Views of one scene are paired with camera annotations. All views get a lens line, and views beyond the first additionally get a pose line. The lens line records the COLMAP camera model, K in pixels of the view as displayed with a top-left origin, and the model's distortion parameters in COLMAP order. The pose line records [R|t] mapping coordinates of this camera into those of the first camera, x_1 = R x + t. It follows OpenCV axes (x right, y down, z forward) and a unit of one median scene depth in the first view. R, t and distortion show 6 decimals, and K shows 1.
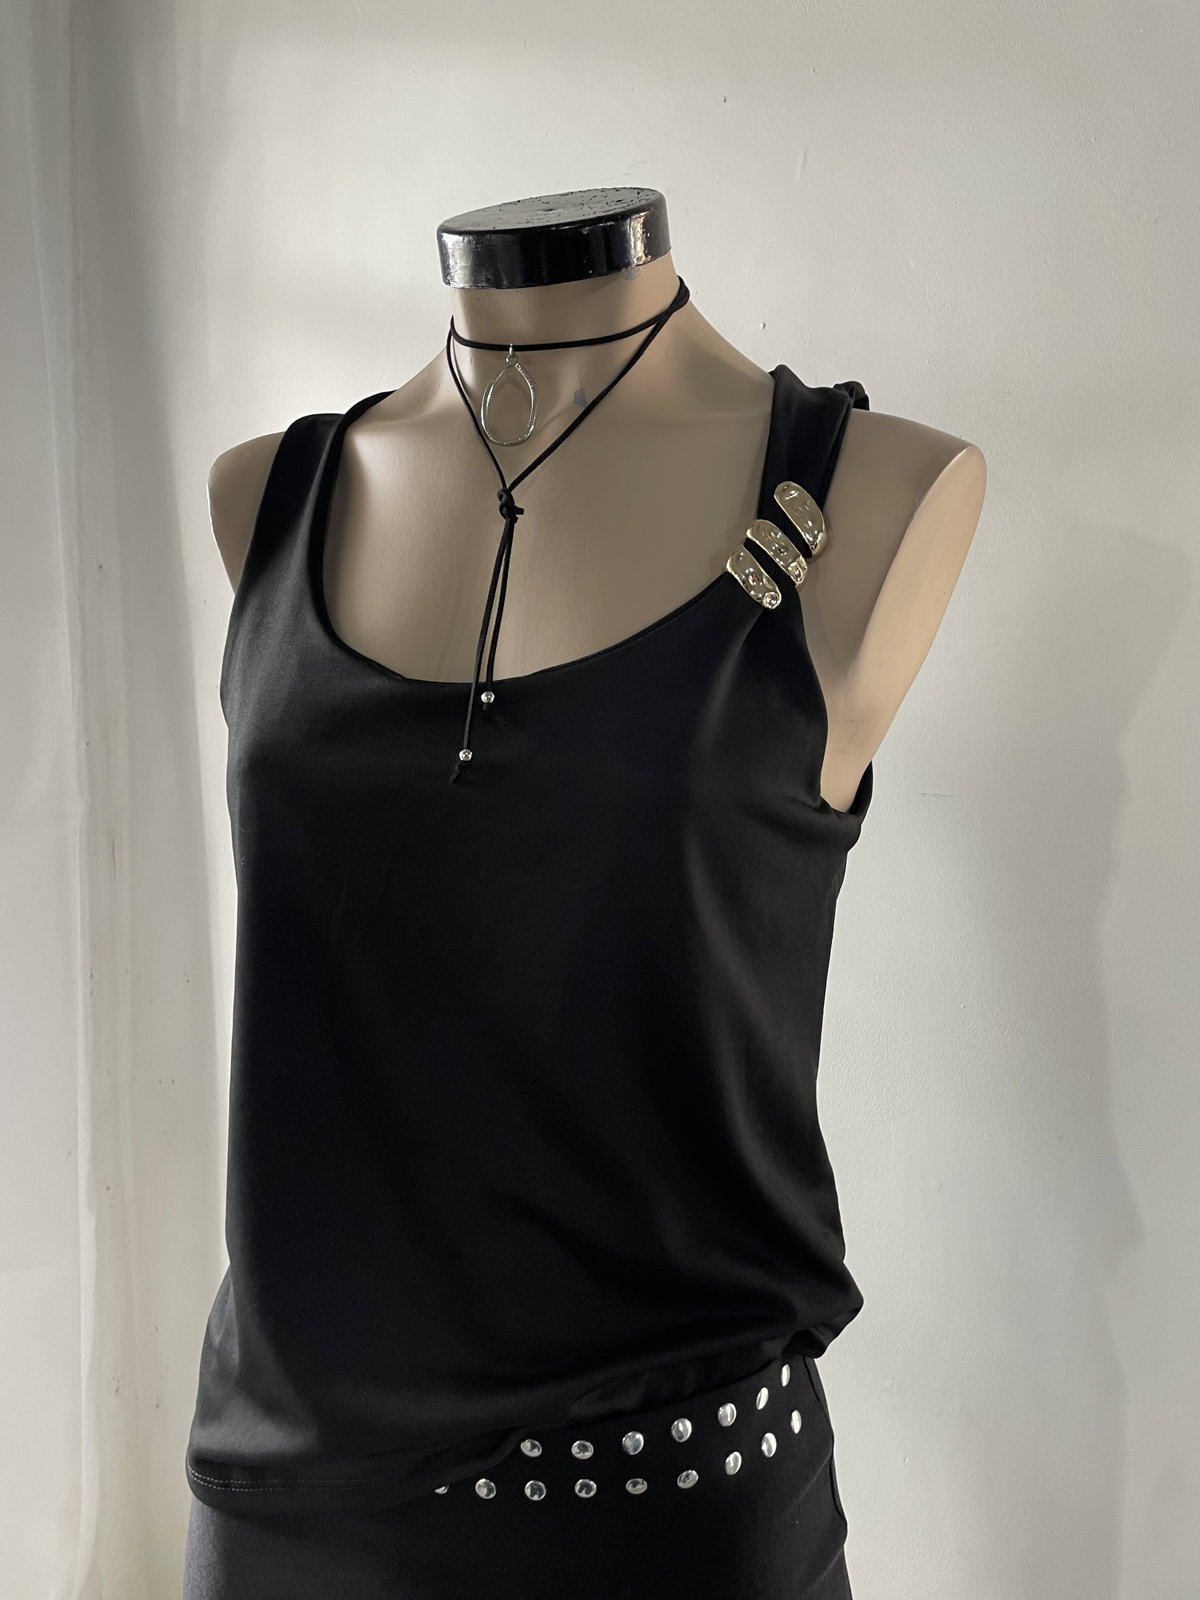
lens RADIAL K [[1296.1, 0, 600.0], [0, 1296.1, 800.0], [0, 0, 1]] dist [0.110494, -0.174625]
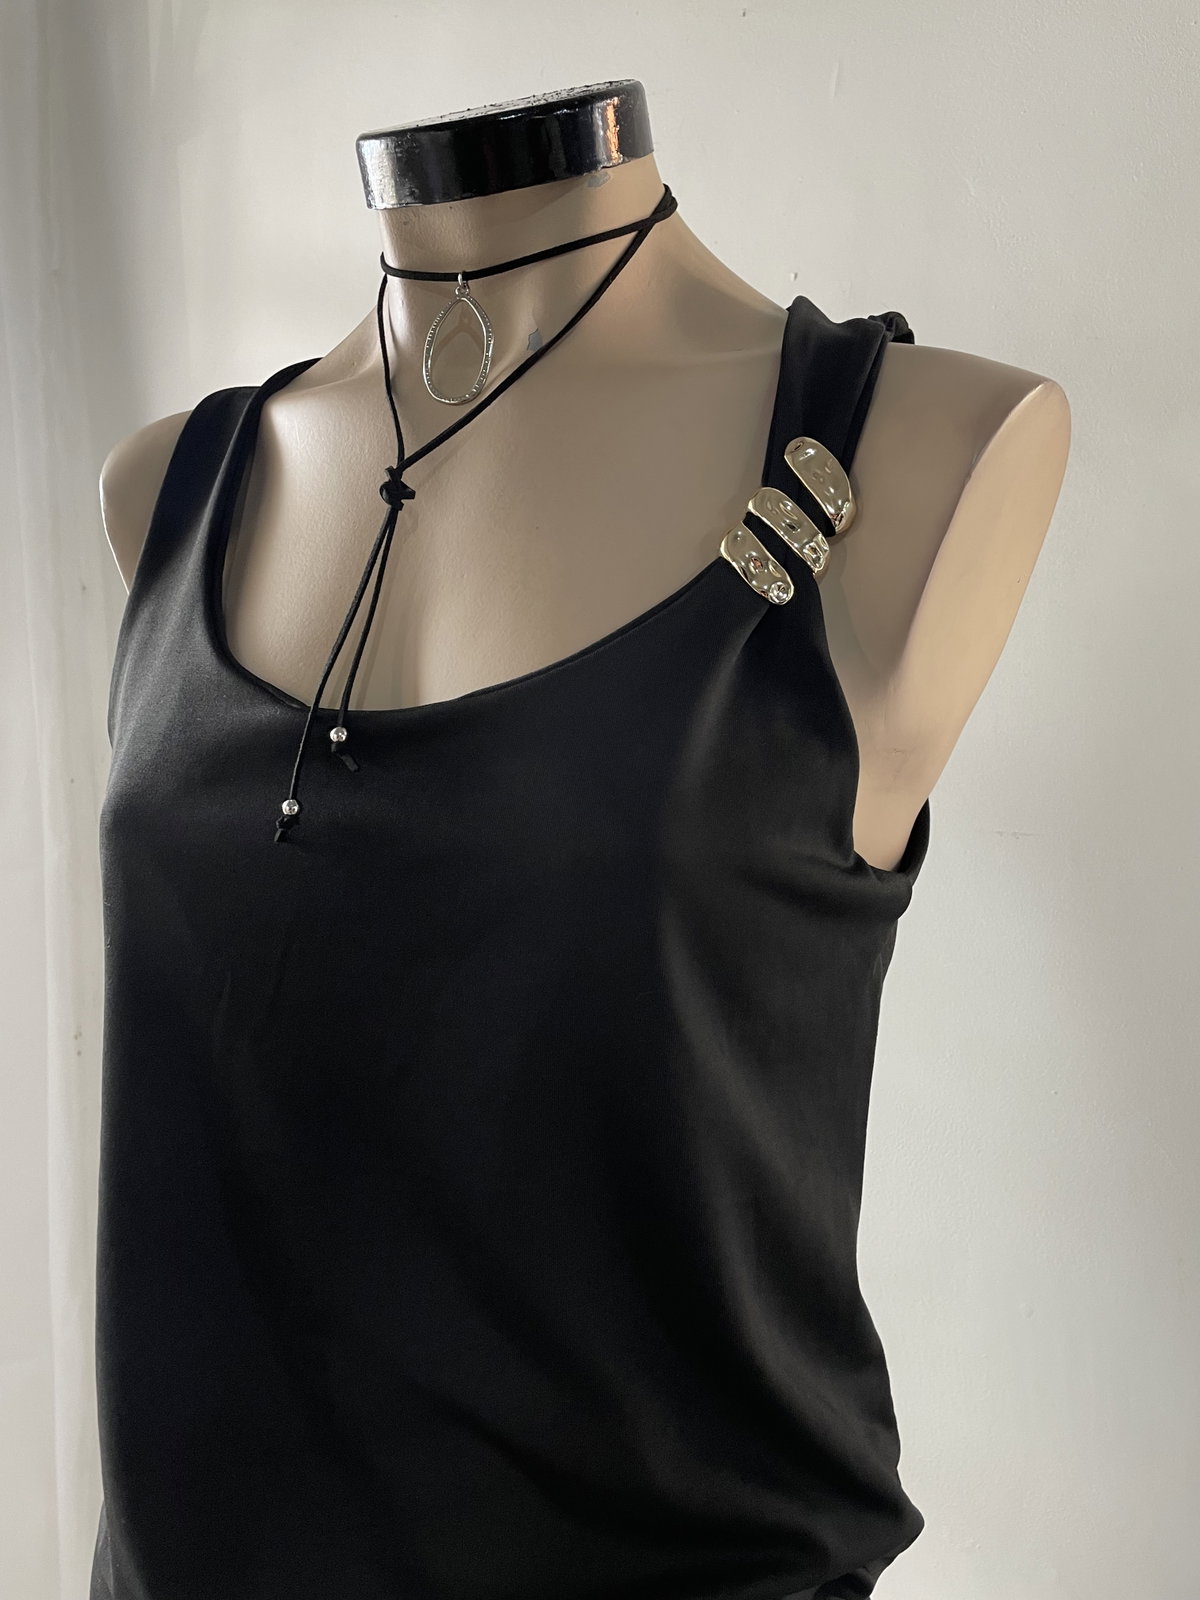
lens RADIAL K [[1296.1, 0, 600.0], [0, 1296.1, 800.0], [0, 0, 1]] dist [0.110494, -0.174625]
pose [[0.998040, -0.014330, -0.060912, 0.069504], [0.013394, 0.999786, -0.015746, -0.023205], [0.061125, 0.014899, 0.998019, 0.238826]]
